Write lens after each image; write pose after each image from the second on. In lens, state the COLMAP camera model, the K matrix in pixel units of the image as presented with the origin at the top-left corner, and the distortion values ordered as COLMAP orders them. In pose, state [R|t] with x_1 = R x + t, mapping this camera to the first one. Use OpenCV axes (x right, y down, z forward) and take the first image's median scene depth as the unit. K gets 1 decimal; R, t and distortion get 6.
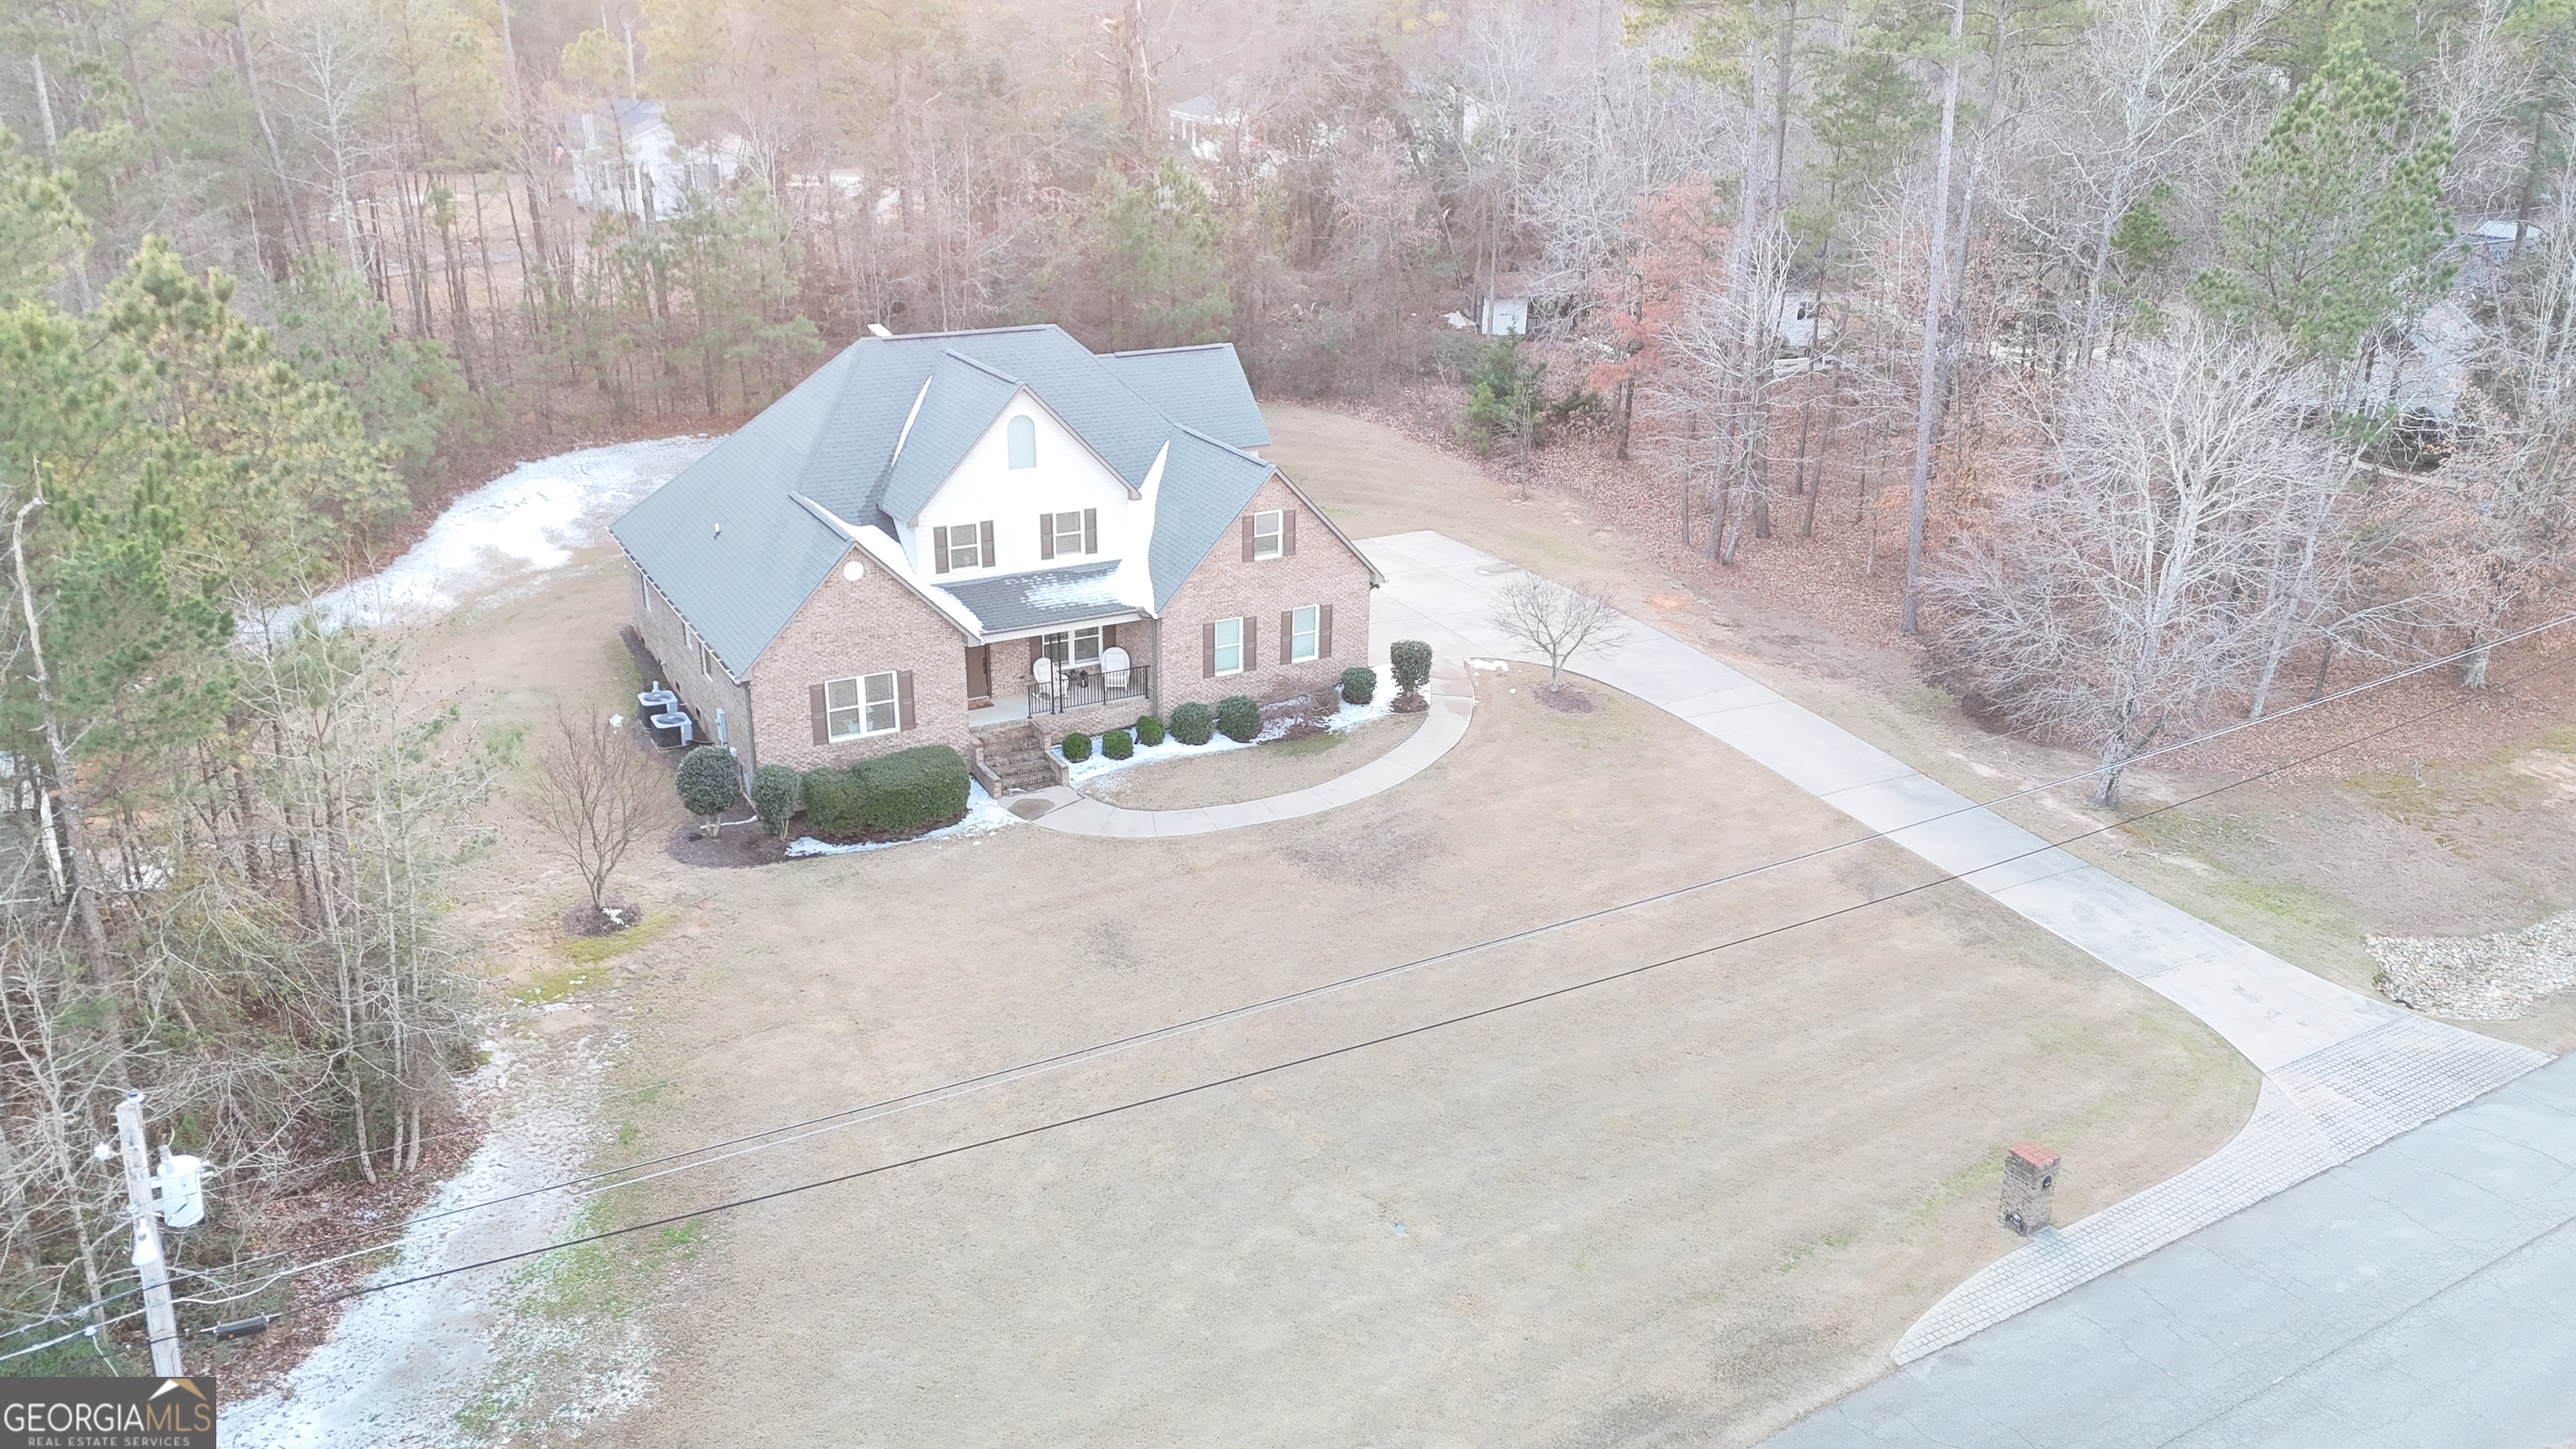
lens RADIAL K [[1807.1, 0, 1288.0], [0, 1807.1, 724.5], [0, 0, 1]] dist [0.051641, -0.000790]
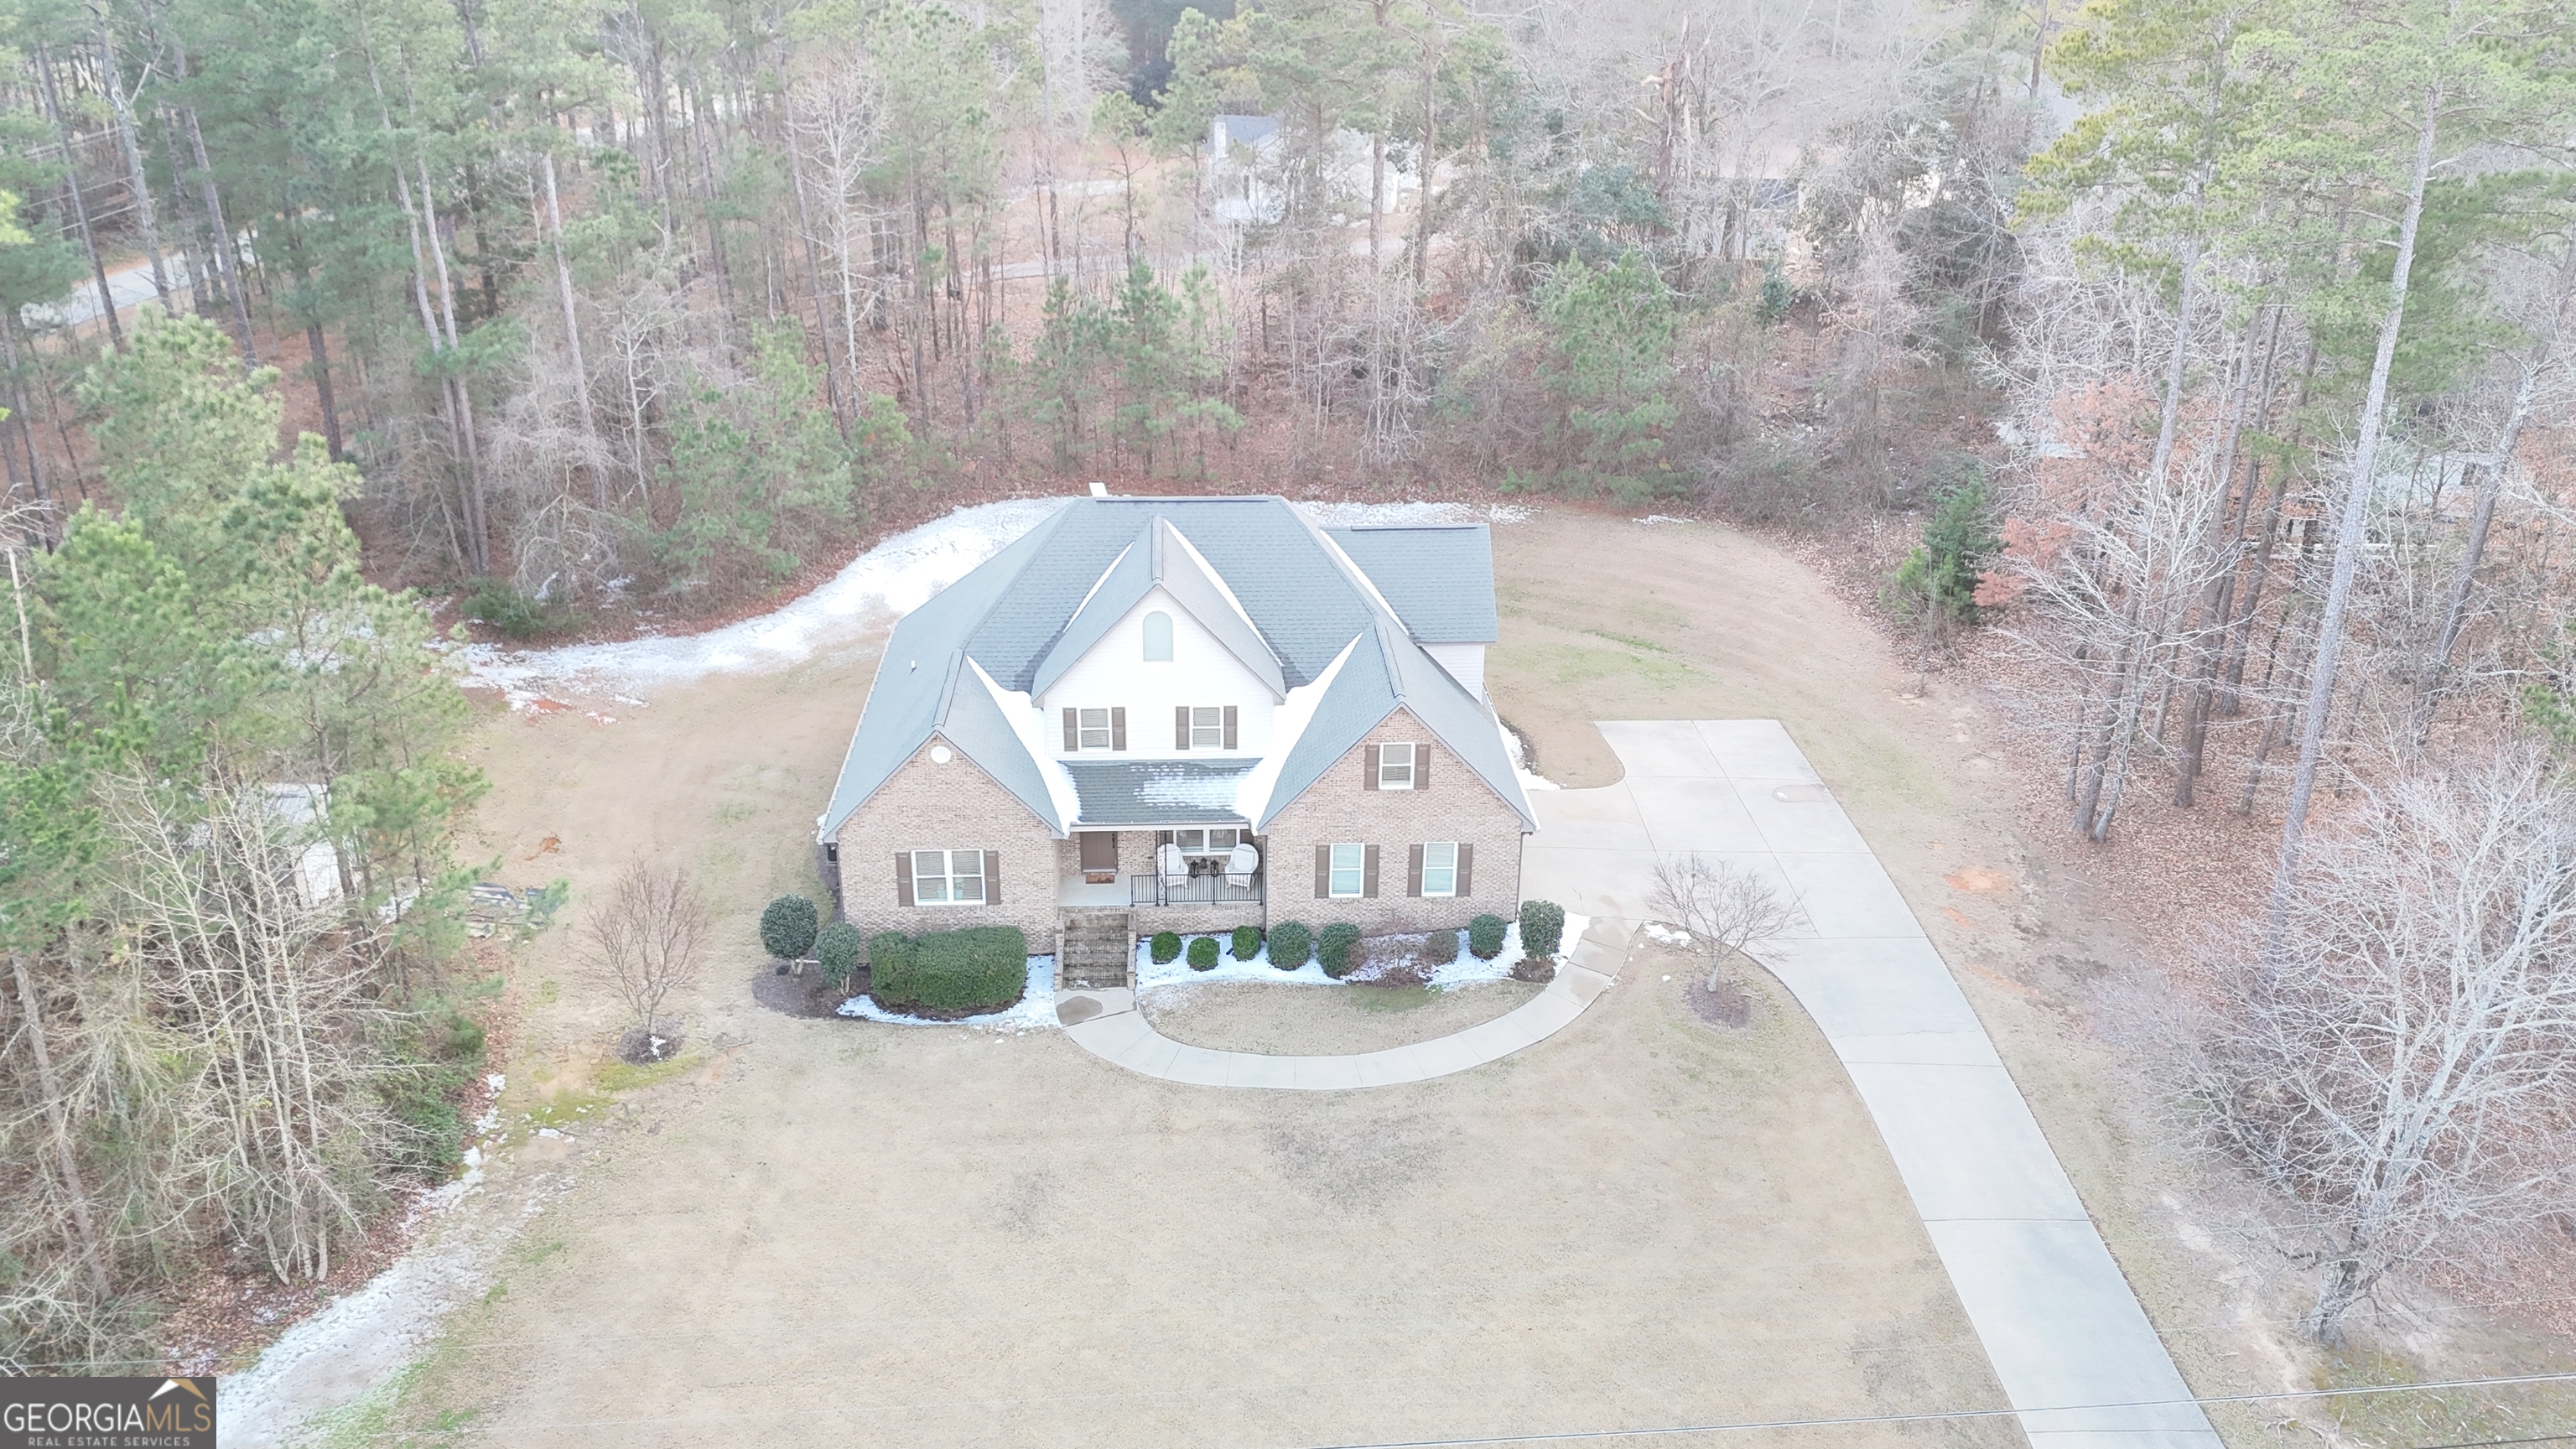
lens RADIAL K [[1862.7, 0, 1292.6], [0, 1862.7, 659.6], [0, 0, 1]] dist [0.050501, -0.005315]
pose [[0.896504, 0.165575, -0.410933, 0.334499], [-0.160604, 0.985906, 0.046867, -0.199307], [0.412901, 0.023981, 0.910460, 0.100431]]
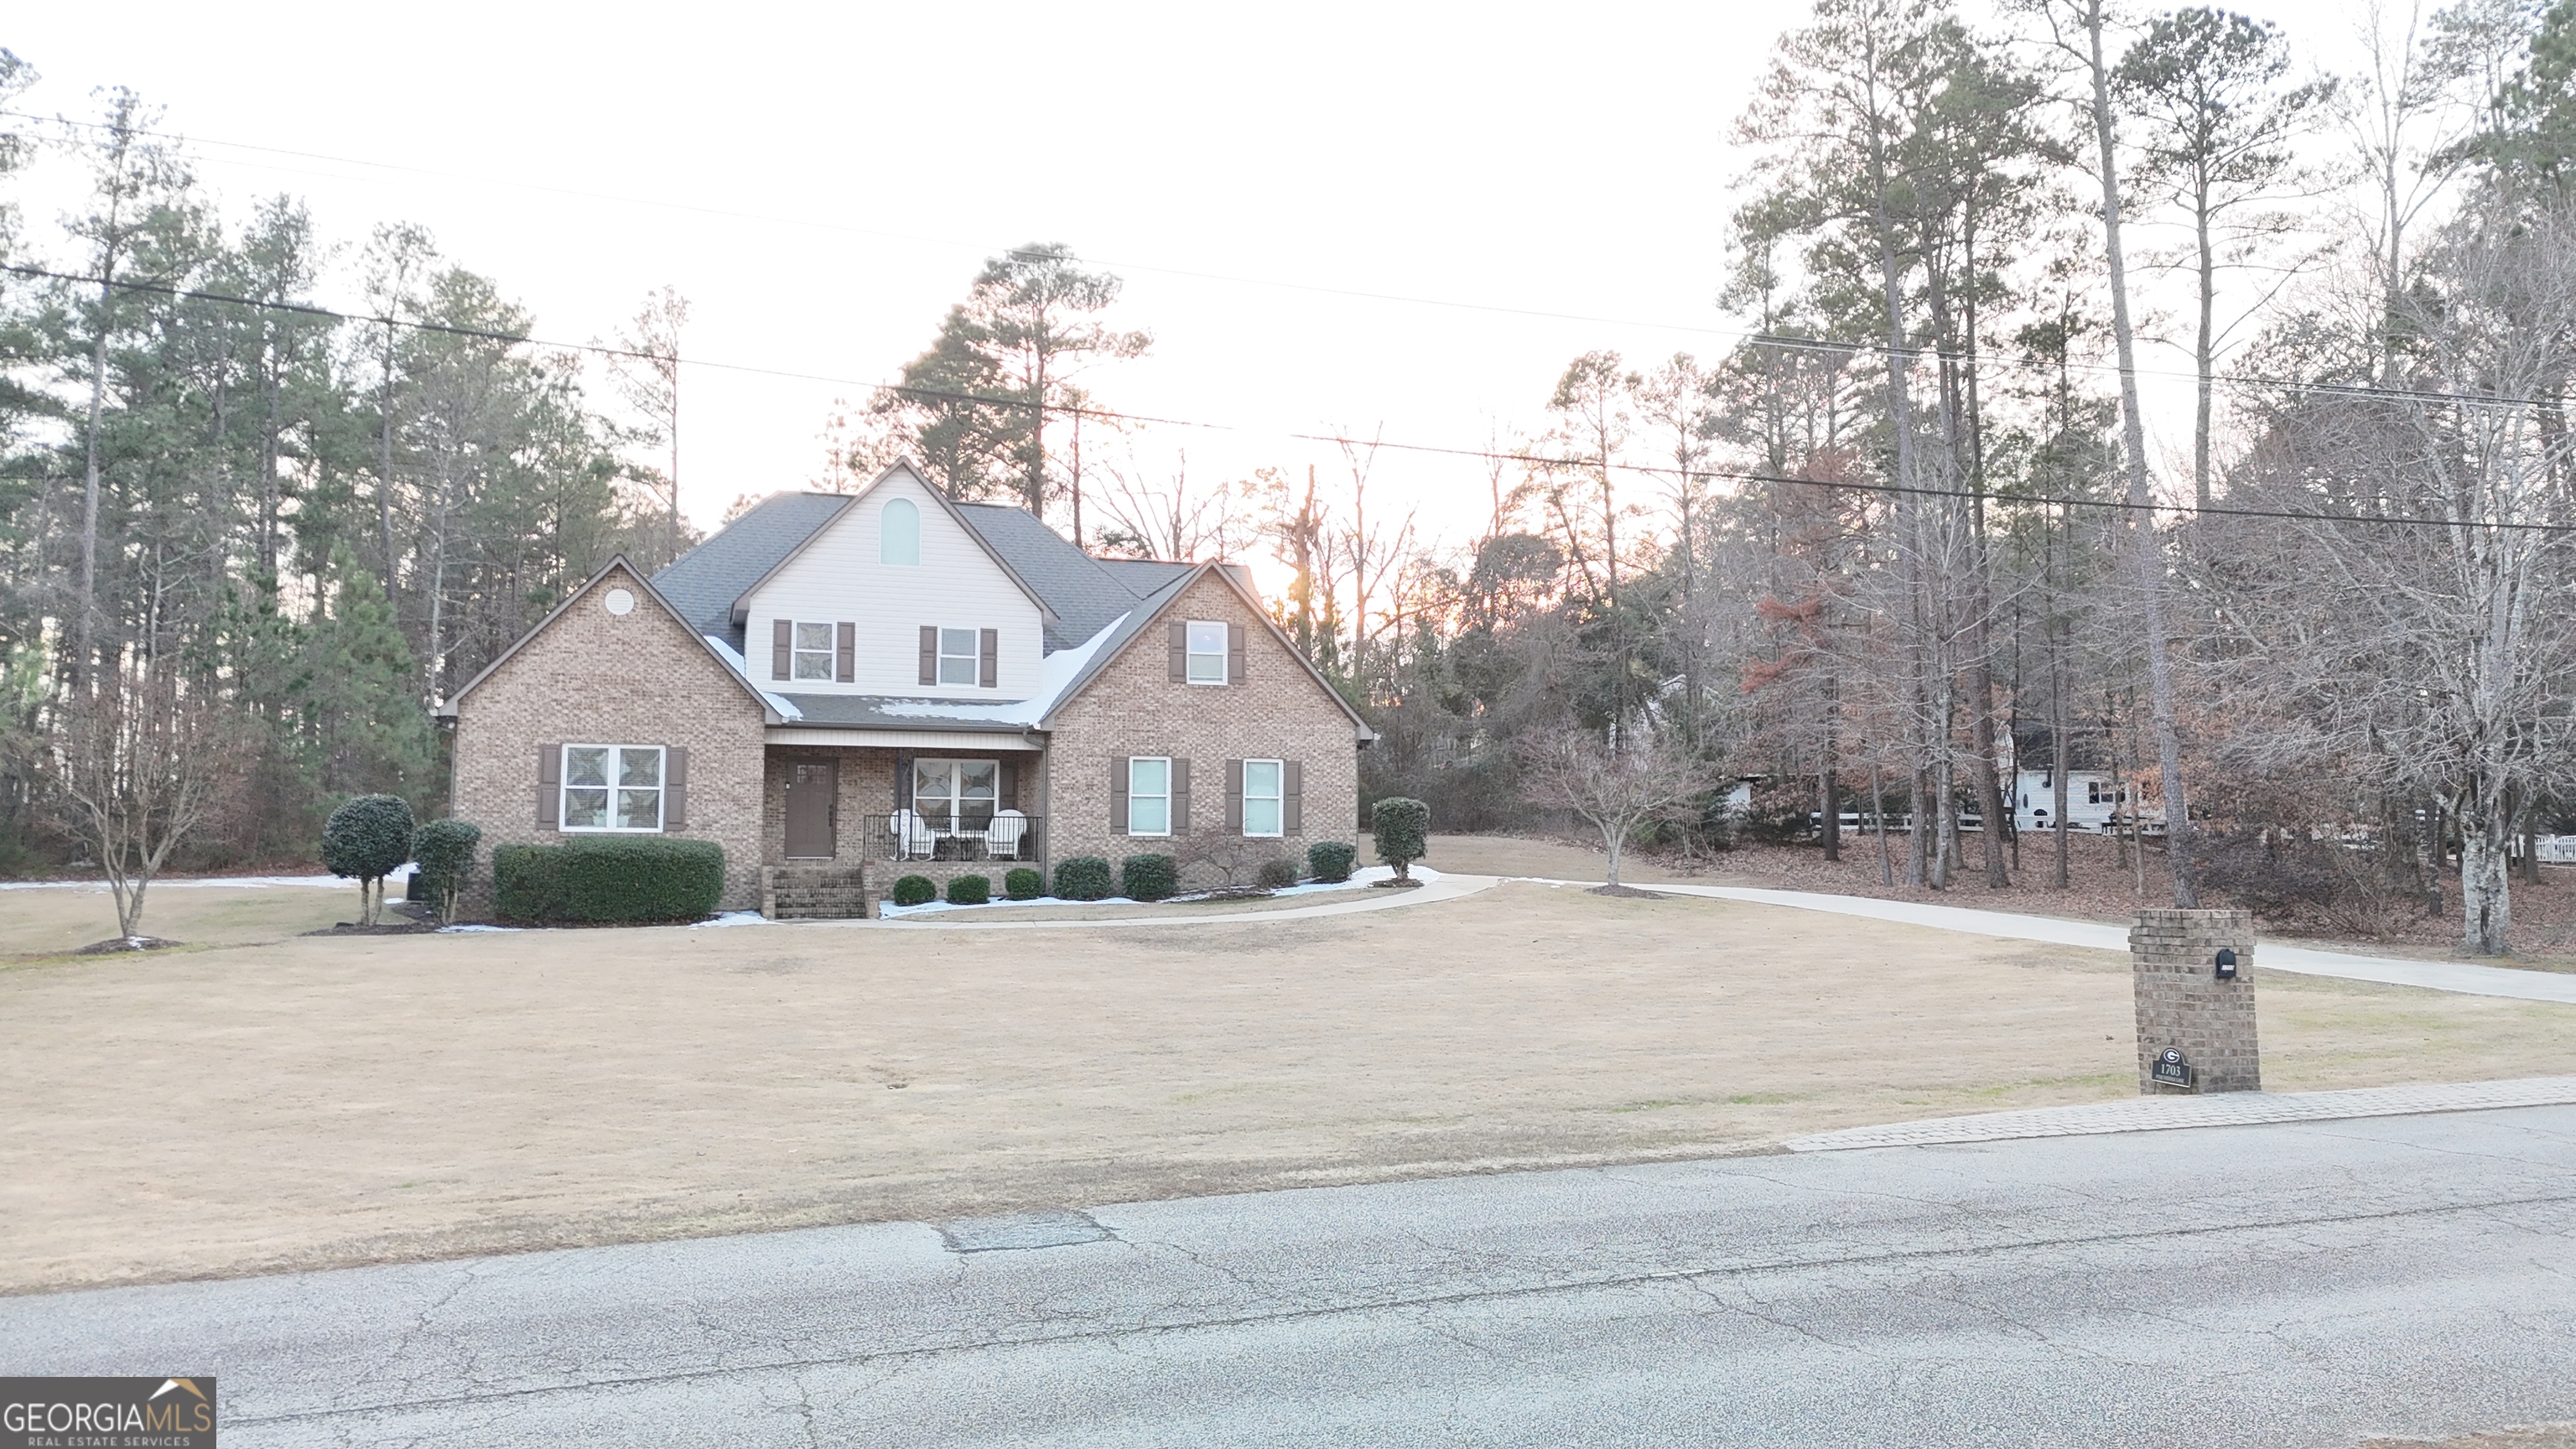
lens RADIAL K [[1847.2, 0, 1288.0], [0, 1847.2, 724.5], [0, 0, 1]] dist [0.064552, -0.004738]
pose [[0.978482, -0.031475, -0.203919, 0.184993], [-0.061986, 0.897803, -0.436013, 0.267142], [0.196803, 0.439271, 0.876533, 0.340603]]
